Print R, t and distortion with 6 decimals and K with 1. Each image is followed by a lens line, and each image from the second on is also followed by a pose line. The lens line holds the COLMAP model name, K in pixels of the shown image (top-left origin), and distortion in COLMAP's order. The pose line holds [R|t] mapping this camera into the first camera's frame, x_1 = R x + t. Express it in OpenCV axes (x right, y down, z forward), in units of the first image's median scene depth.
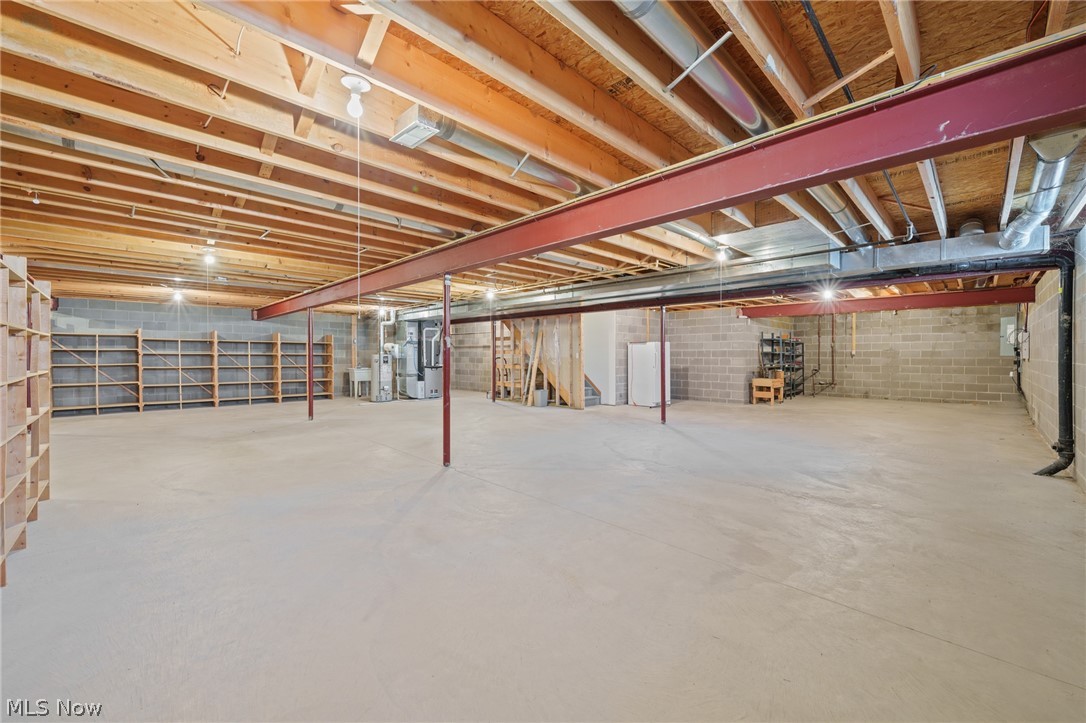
lens RADIAL K [[427.9, 0, 544.6], [0, 427.9, 356.8], [0, 0, 1]] dist [0.000001, -0.000015]
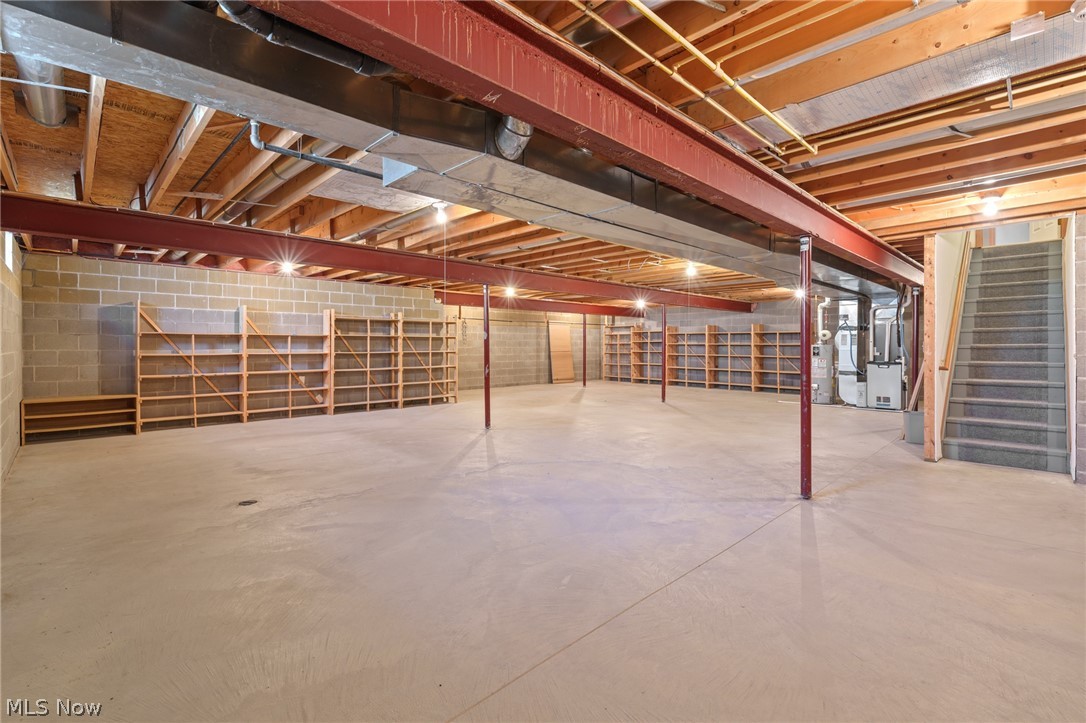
lens RADIAL K [[487.9, 0, 544.5], [0, 487.9, 352.9], [0, 0, 1]] dist [0.001488, 0.000107]
pose [[-0.017197, 0.016151, -0.999722, 0.577785], [-0.005808, 0.999851, 0.016253, -0.002280], [0.999835, 0.006085, -0.017101, 0.541055]]
